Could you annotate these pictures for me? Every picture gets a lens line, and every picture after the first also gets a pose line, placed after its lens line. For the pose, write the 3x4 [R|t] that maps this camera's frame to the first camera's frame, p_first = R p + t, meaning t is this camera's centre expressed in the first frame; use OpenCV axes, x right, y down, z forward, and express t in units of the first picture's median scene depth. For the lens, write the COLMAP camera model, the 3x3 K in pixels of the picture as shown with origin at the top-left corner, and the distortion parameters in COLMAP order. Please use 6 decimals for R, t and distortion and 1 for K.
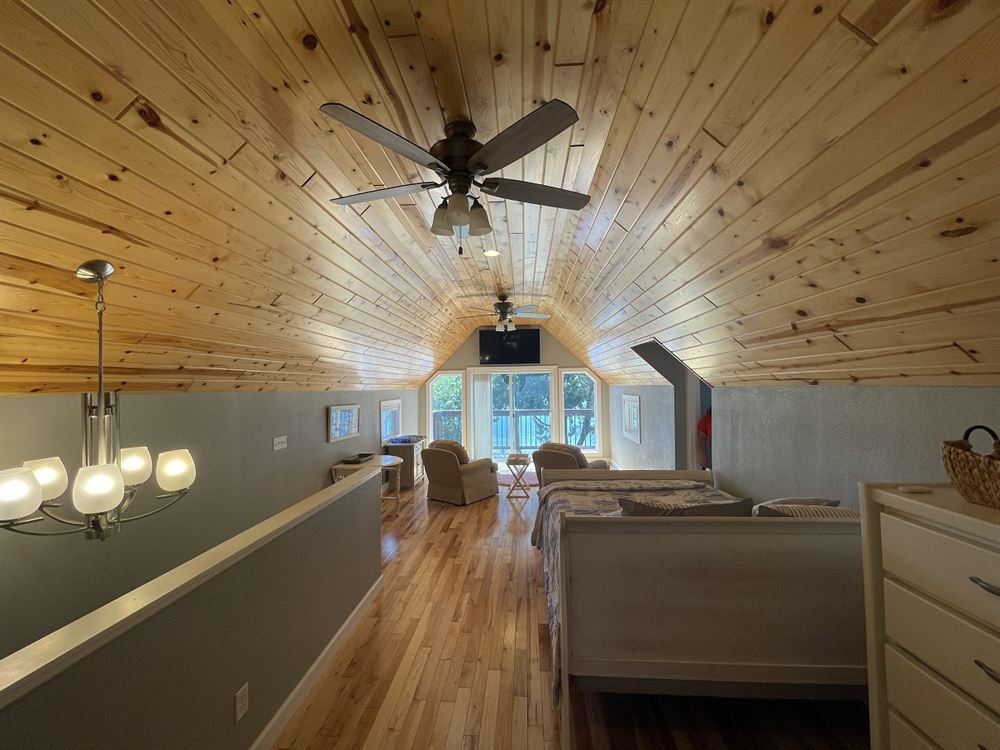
lens RADIAL K [[406.2, 0, 495.6], [0, 406.2, 373.1], [0, 0, 1]] dist [0.000524, -0.000187]
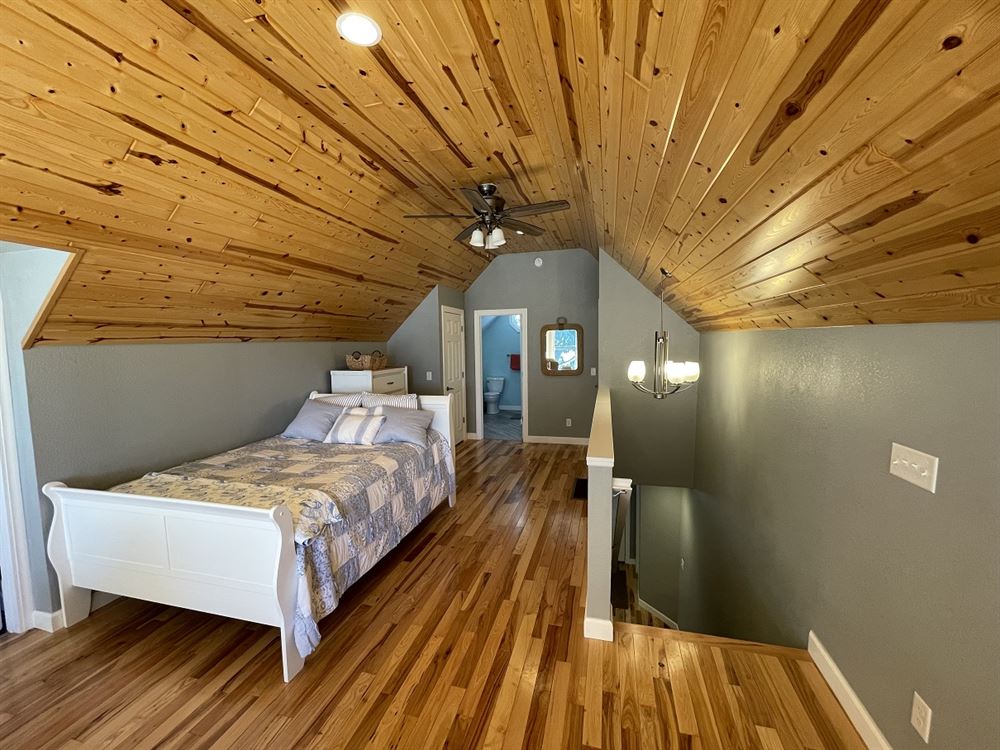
lens RADIAL K [[406.2, 0, 495.6], [0, 406.2, 373.1], [0, 0, 1]] dist [0.000524, -0.000187]
pose [[-0.980216, 0.009200, 0.197716, -0.288231], [0.017225, 0.999094, 0.038905, 0.079769], [-0.197179, 0.041540, -0.979487, 1.762607]]
